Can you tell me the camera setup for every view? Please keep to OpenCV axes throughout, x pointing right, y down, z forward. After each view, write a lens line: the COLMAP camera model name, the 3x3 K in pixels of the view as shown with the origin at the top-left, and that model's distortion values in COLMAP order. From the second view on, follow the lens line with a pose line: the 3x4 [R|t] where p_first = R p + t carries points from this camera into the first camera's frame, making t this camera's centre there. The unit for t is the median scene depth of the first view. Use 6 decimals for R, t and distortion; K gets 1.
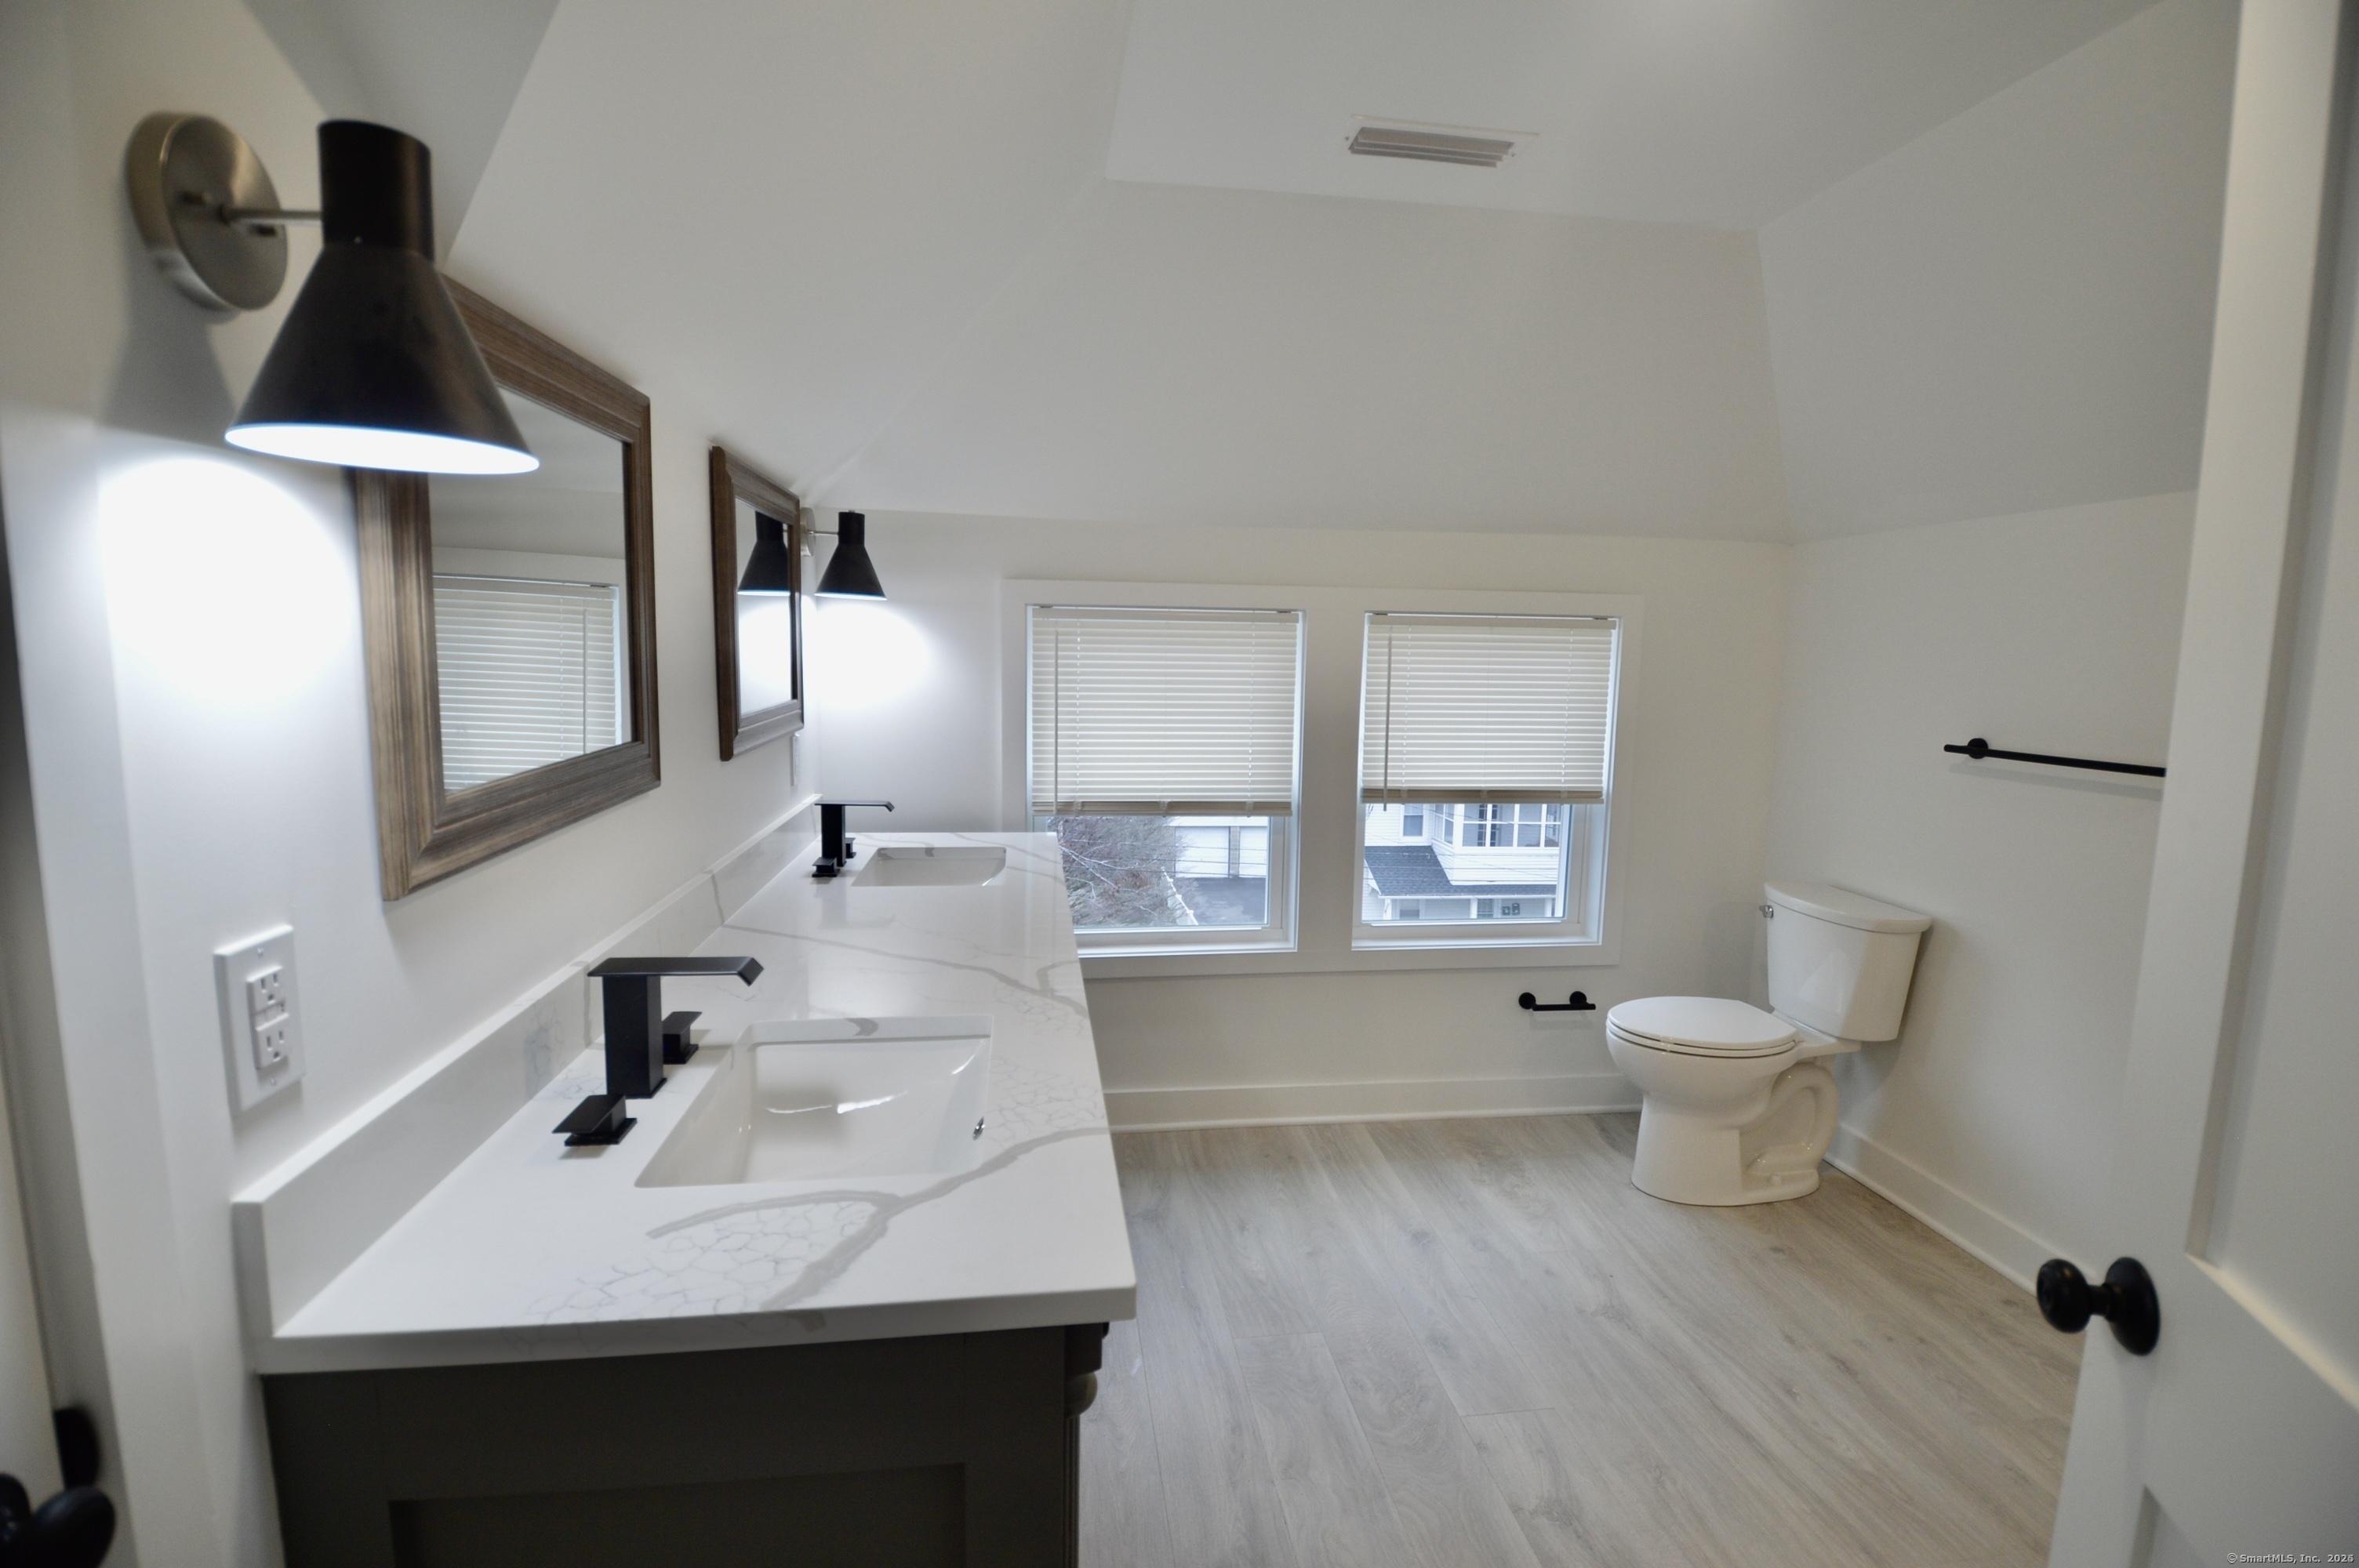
lens RADIAL K [[1059.7, 0, 1182.3], [0, 1059.7, 775.9], [0, 0, 1]] dist [-0.021118, -0.007346]
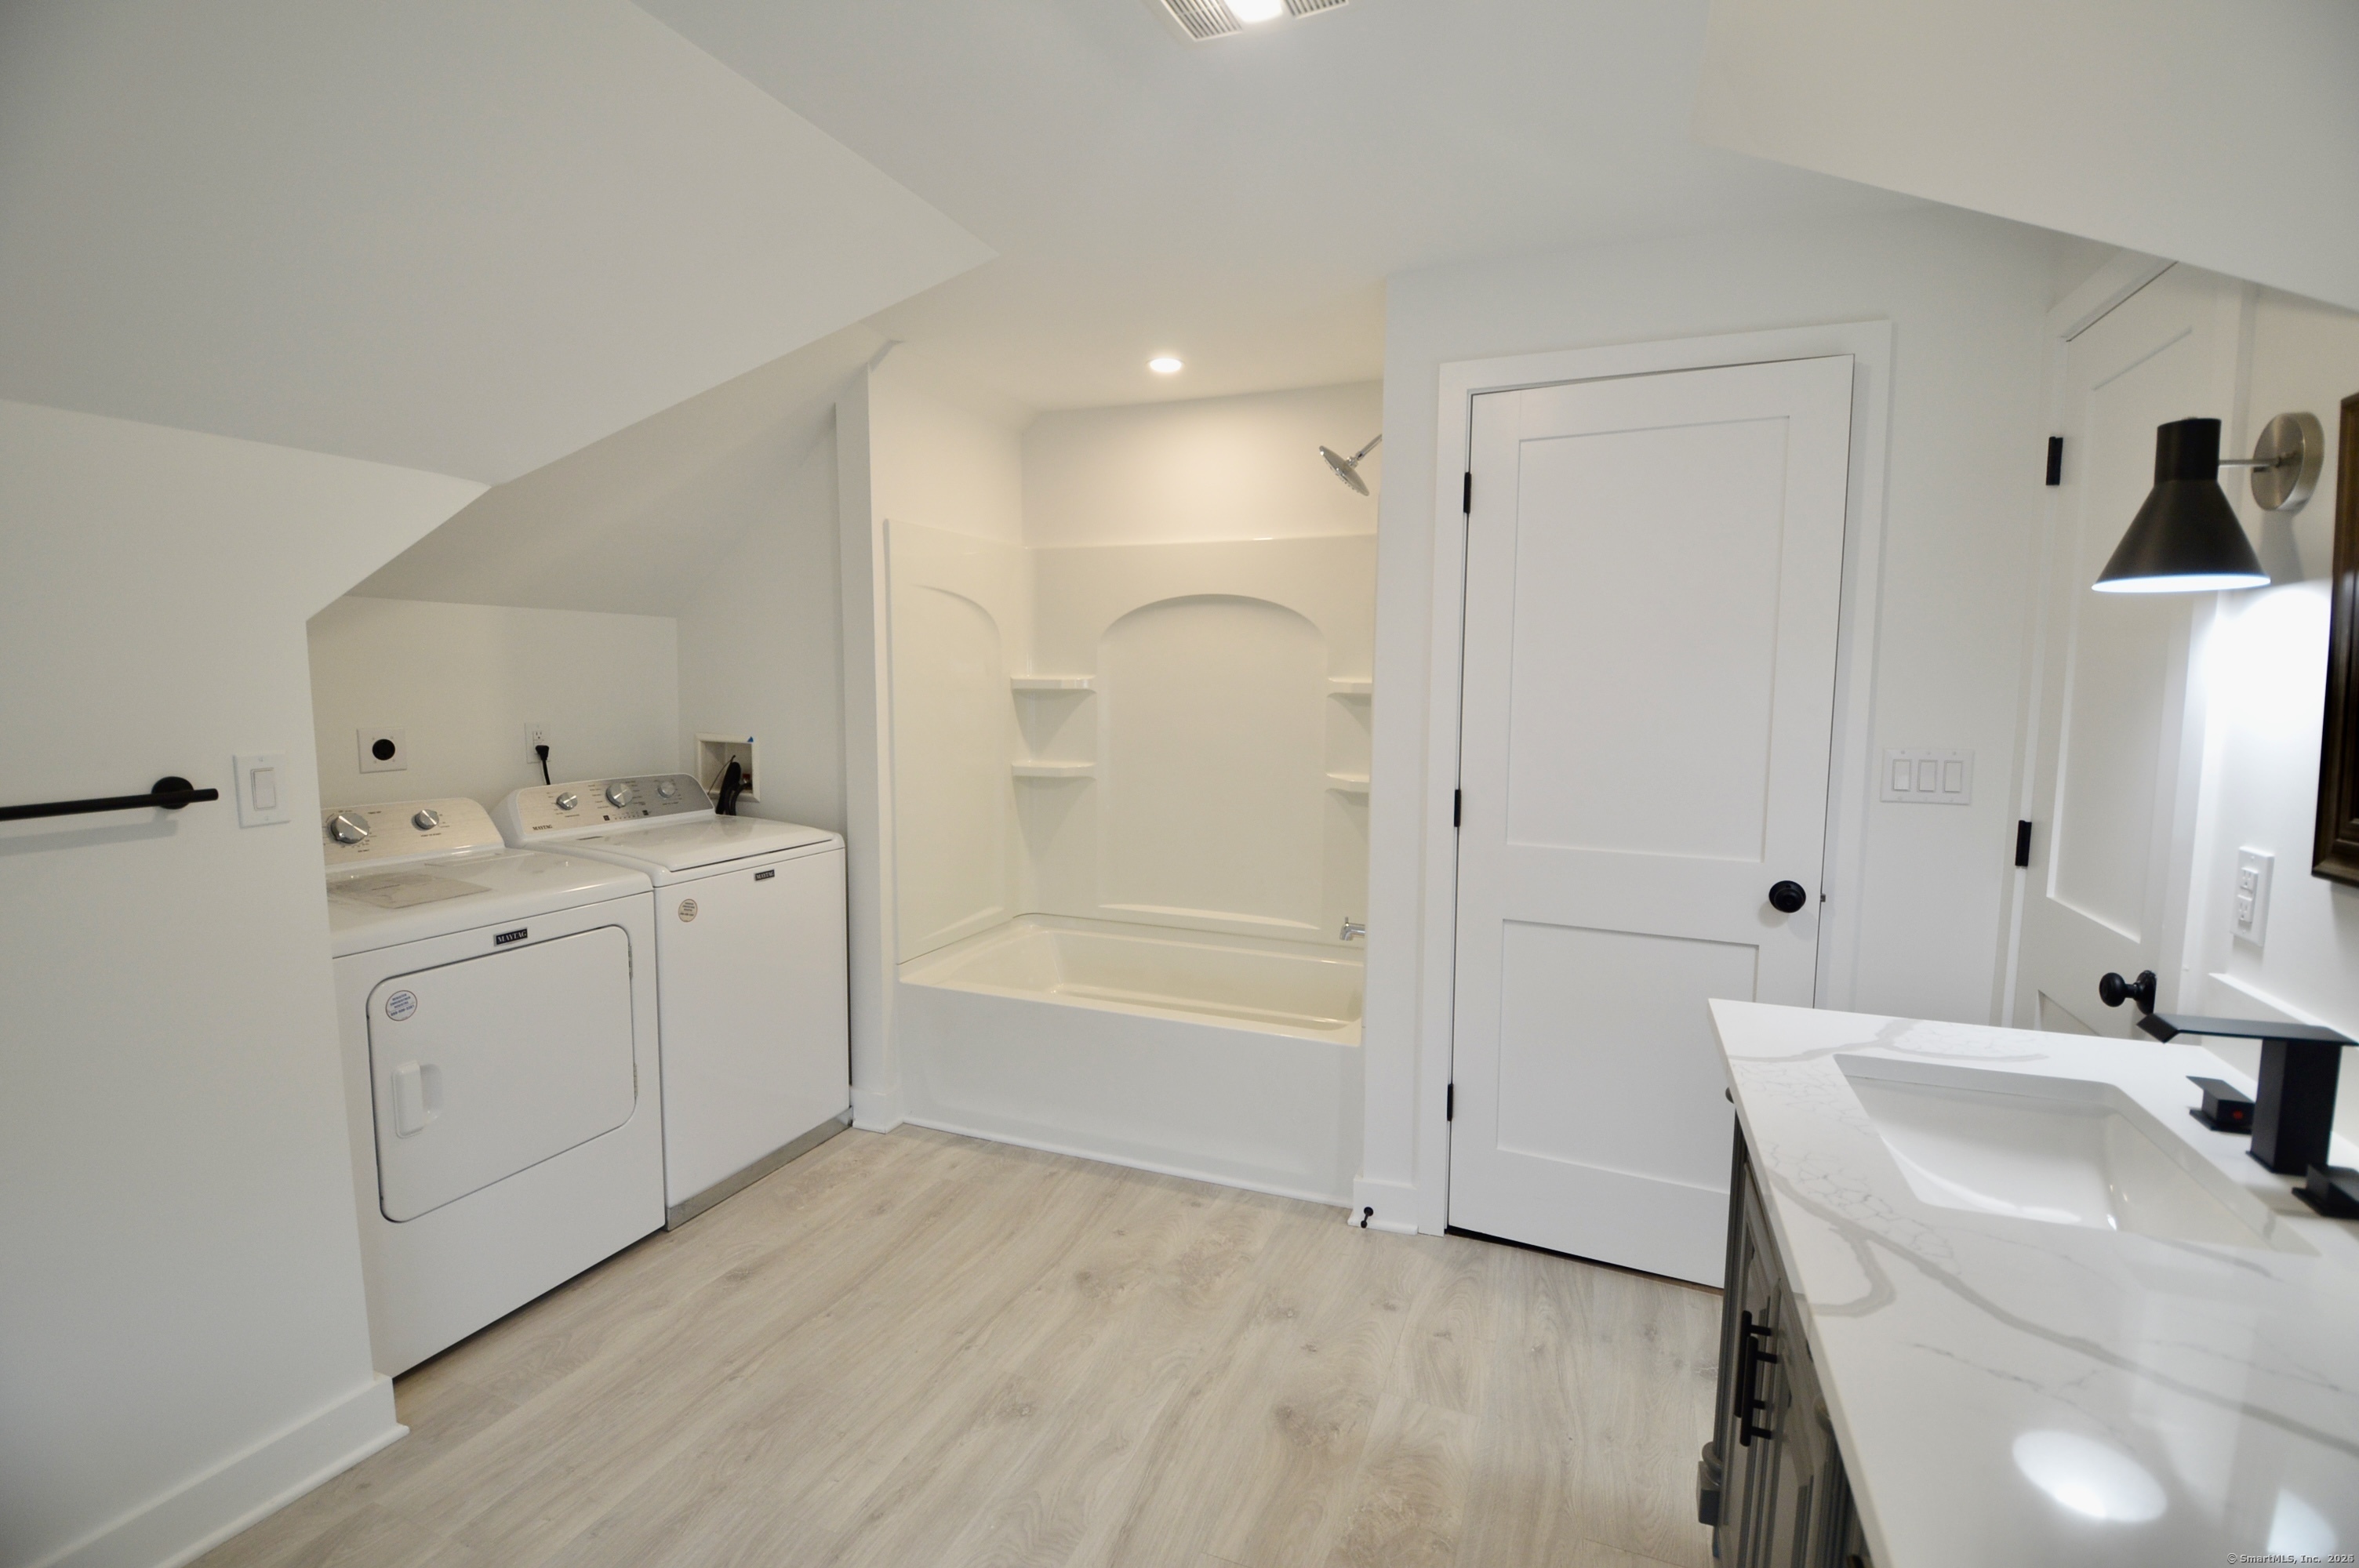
lens RADIAL K [[1059.7, 0, 1164.1], [0, 1059.7, 783.4], [0, 0, 1]] dist [-0.021118, -0.007346]
pose [[-0.860598, -0.078011, 0.503274, -0.067146], [0.032799, 0.977657, 0.207630, -0.187906], [-0.508227, 0.195193, -0.838811, 1.640144]]
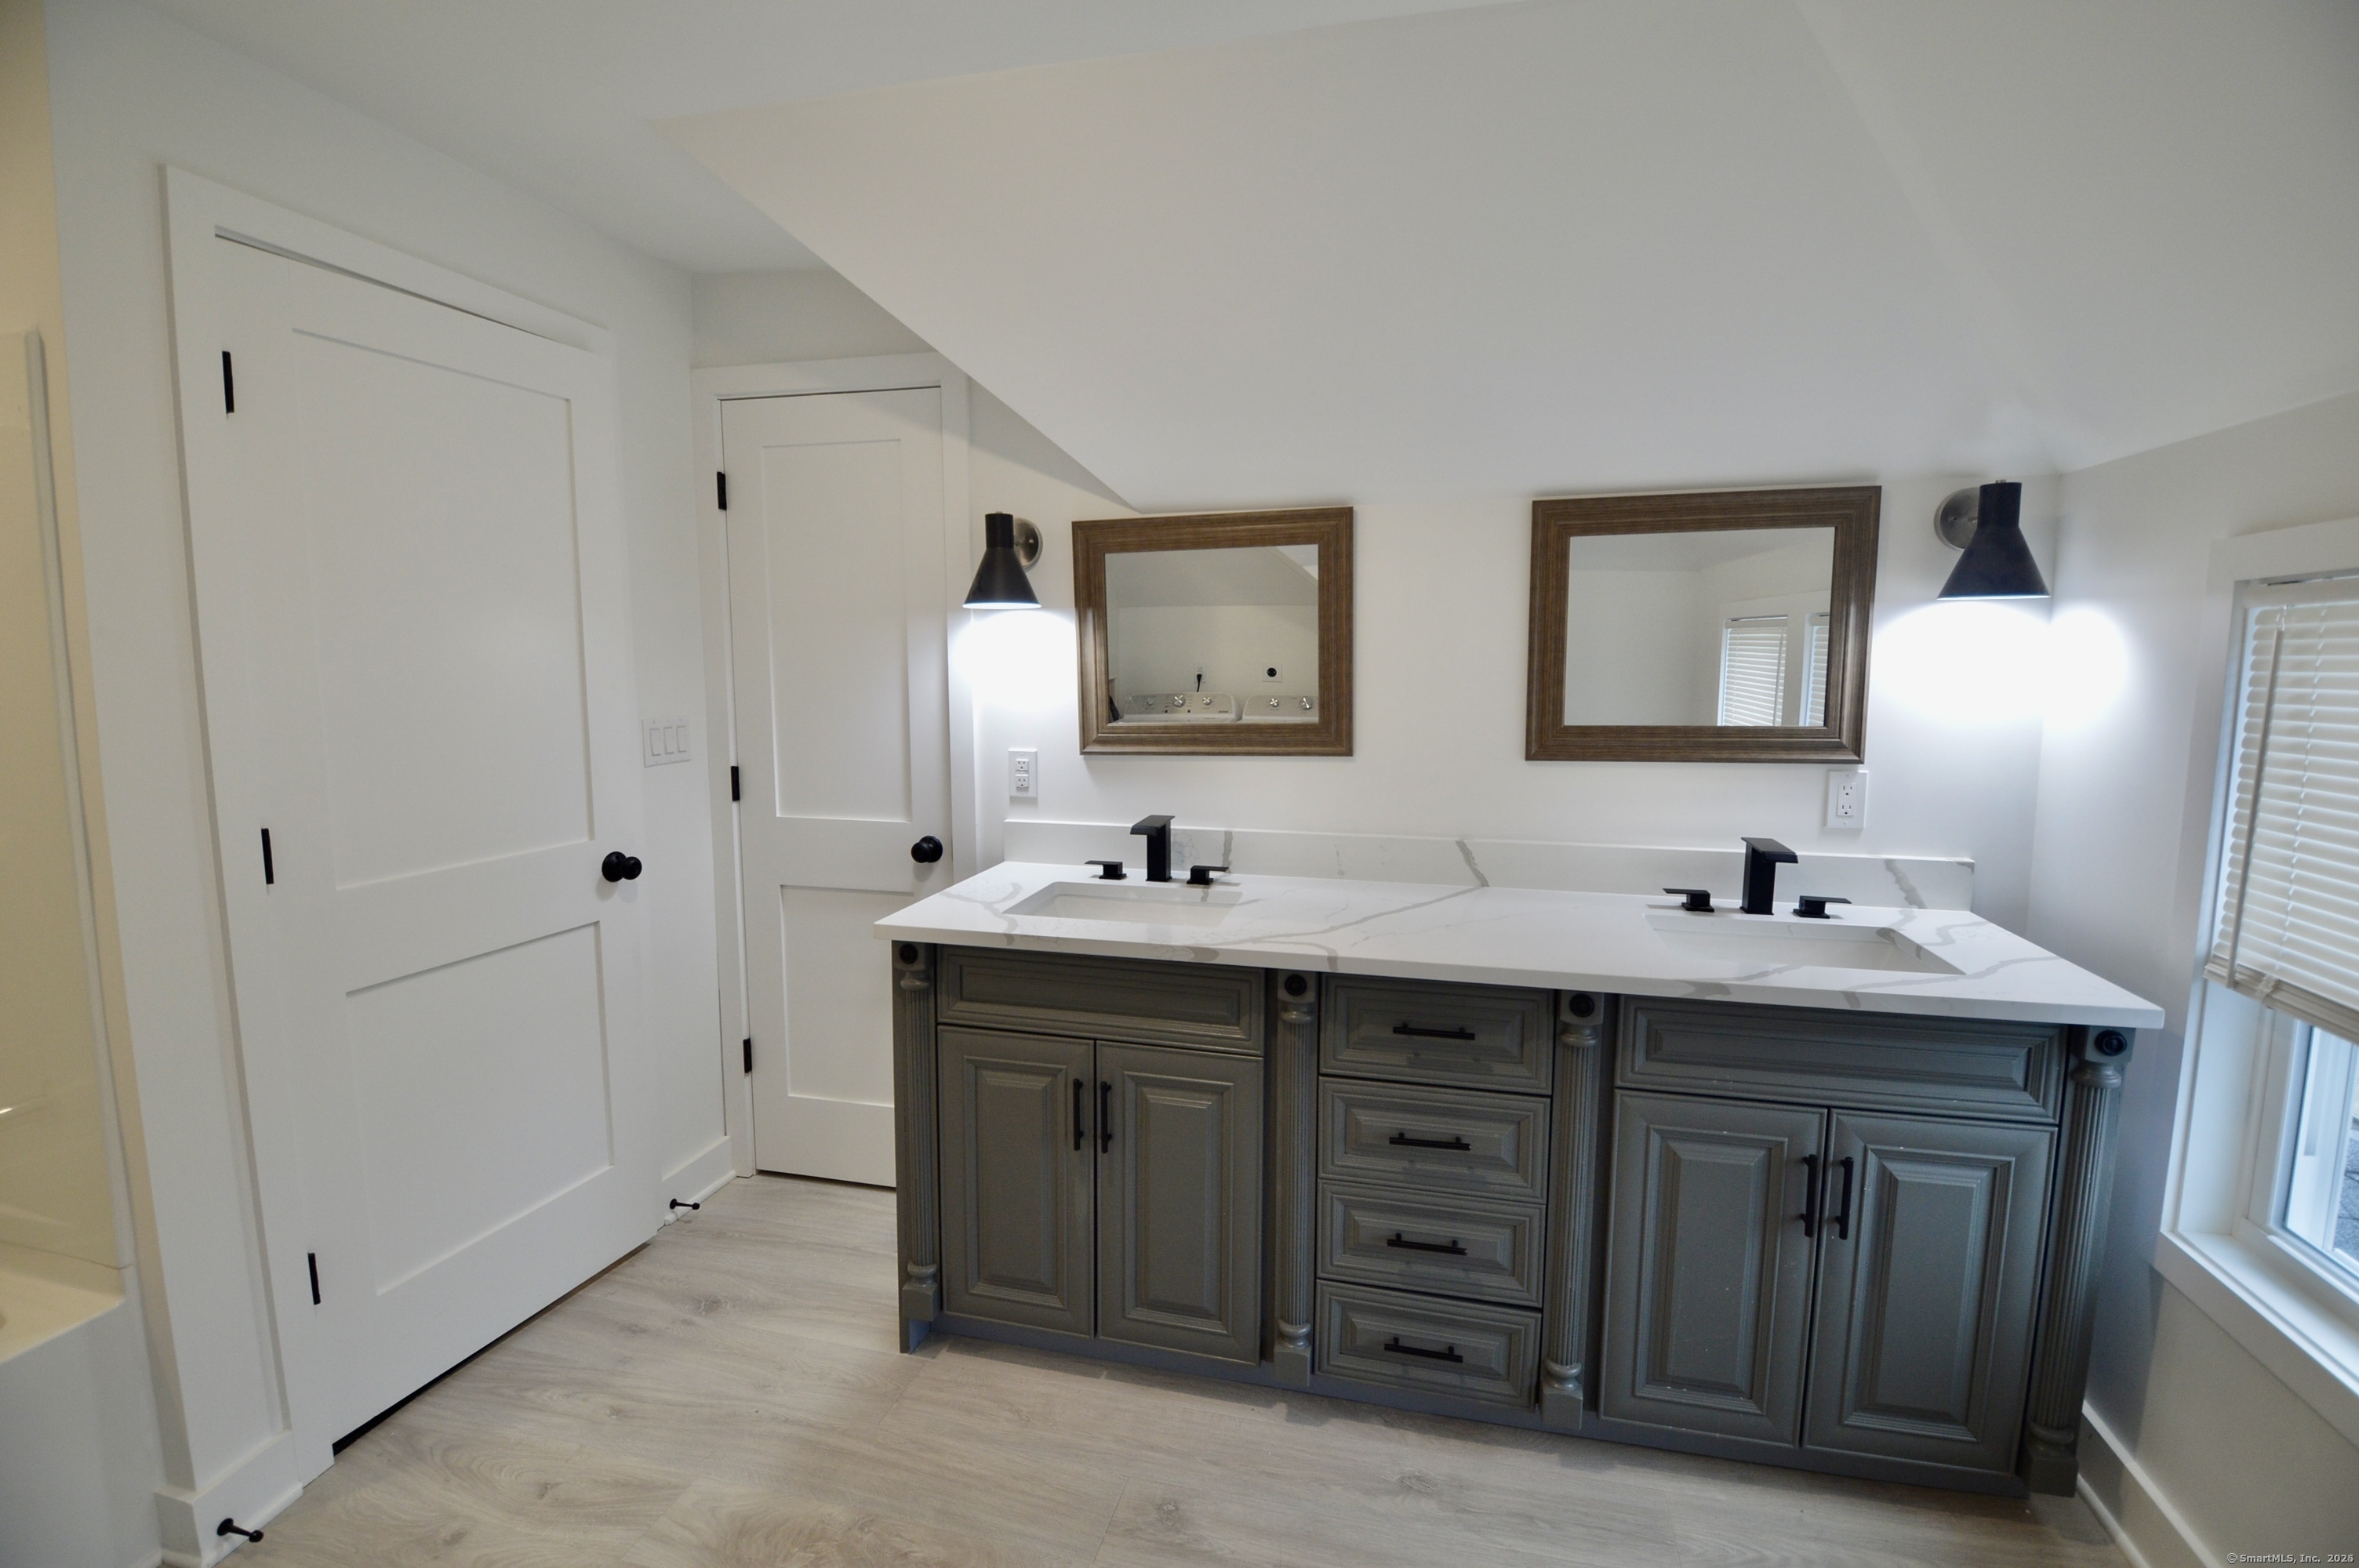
lens RADIAL K [[1046.3, 0, 1213.2], [0, 1046.3, 780.7], [0, 0, 1]] dist [-0.006739, -0.001377]
pose [[-0.367382, 0.086724, -0.926018, 0.985015], [-0.115882, 0.983617, 0.138092, -0.139237], [0.922823, 0.158042, -0.351313, 1.333320]]
